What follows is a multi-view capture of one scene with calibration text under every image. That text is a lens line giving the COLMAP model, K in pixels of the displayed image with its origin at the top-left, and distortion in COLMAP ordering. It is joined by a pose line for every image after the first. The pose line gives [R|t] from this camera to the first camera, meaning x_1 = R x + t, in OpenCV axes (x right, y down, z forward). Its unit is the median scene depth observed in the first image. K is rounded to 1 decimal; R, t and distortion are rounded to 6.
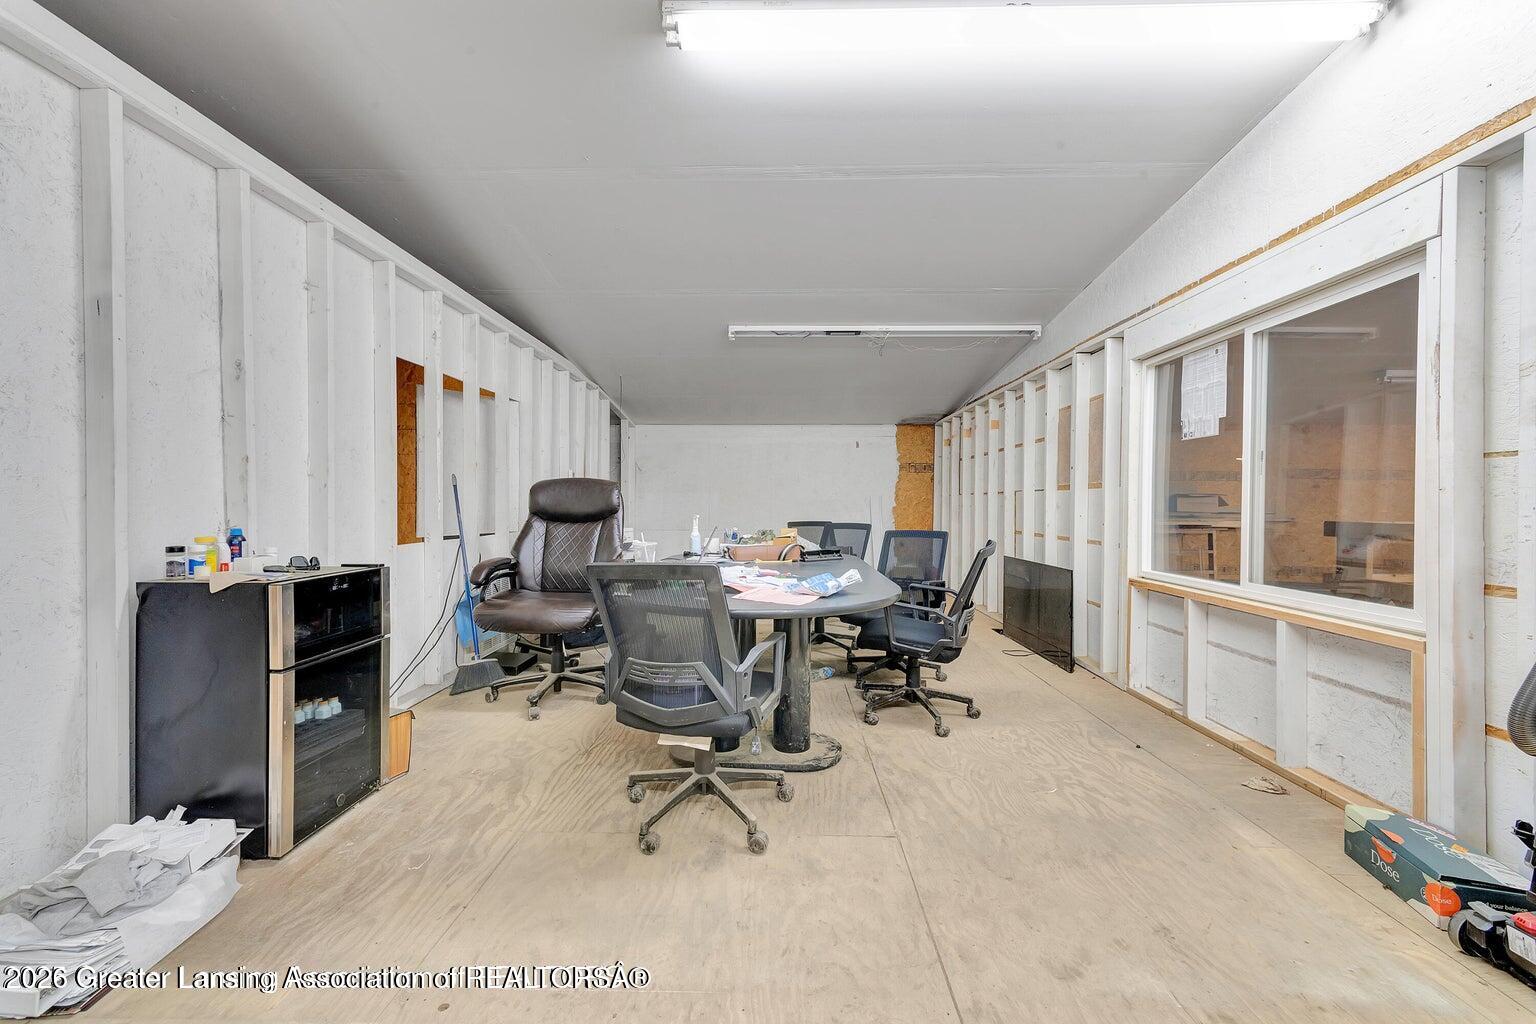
lens RADIAL K [[596.9, 0, 766.8], [0, 596.9, 507.6], [0, 0, 1]] dist [0.007468, 0.000184]
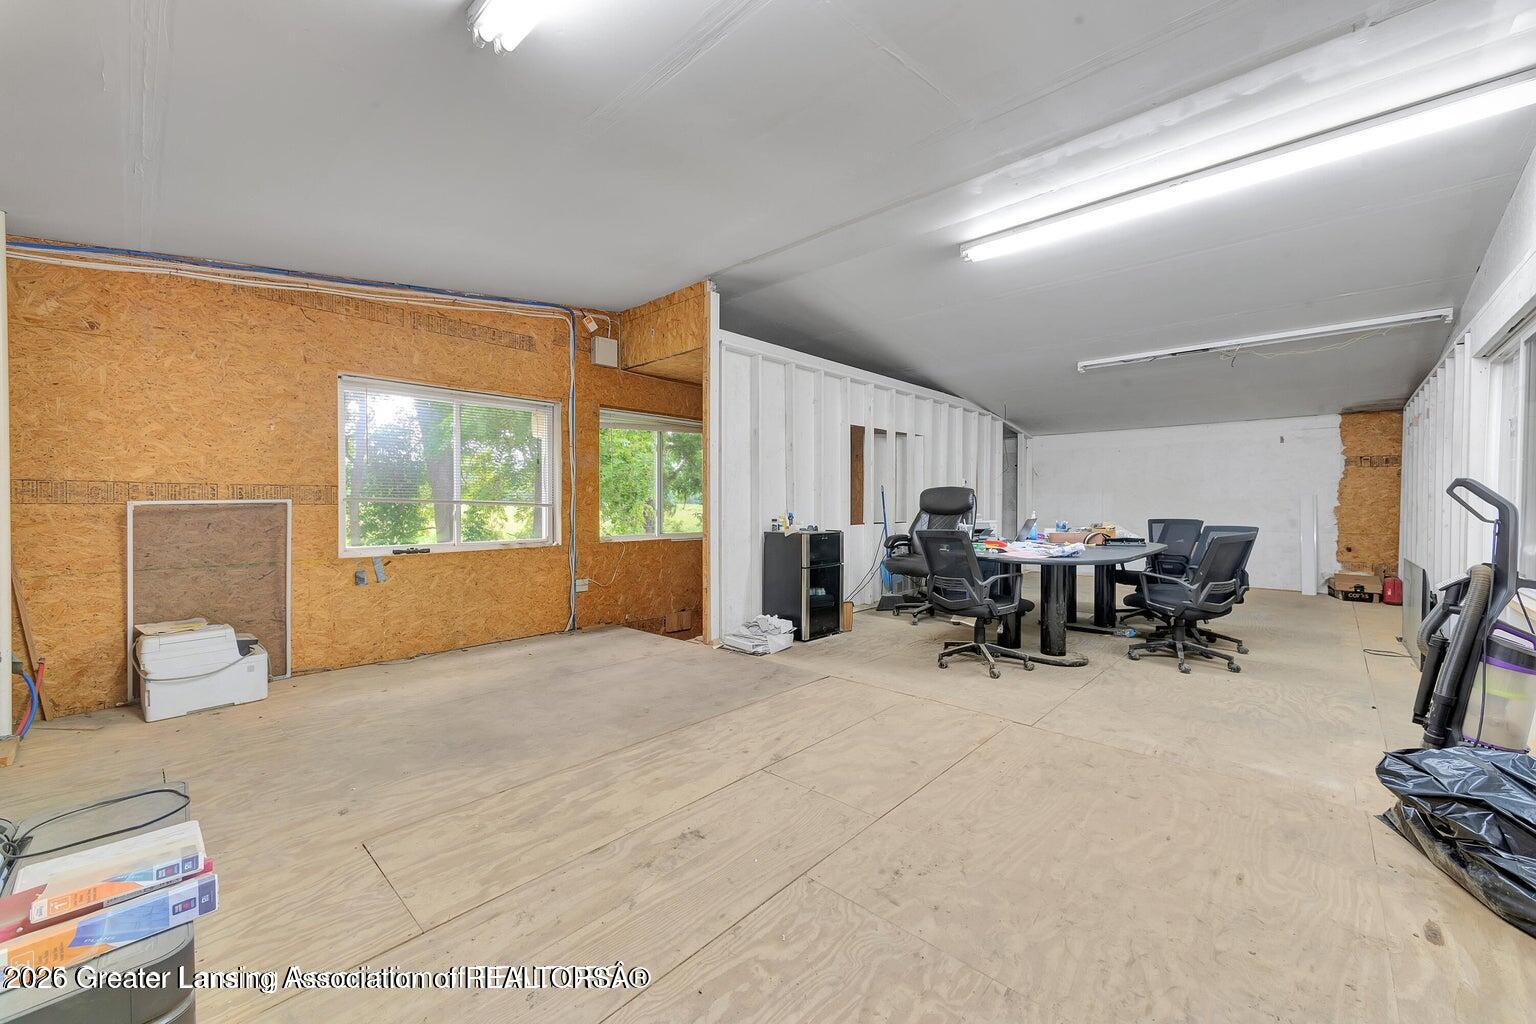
lens RADIAL K [[596.9, 0, 766.8], [0, 596.9, 507.6], [0, 0, 1]] dist [0.007468, 0.000184]
pose [[0.747211, 0.004450, -0.664572, 0.520168], [-0.004325, 0.999989, 0.001834, 0.007333], [0.664573, 0.001504, 0.747222, -0.695596]]
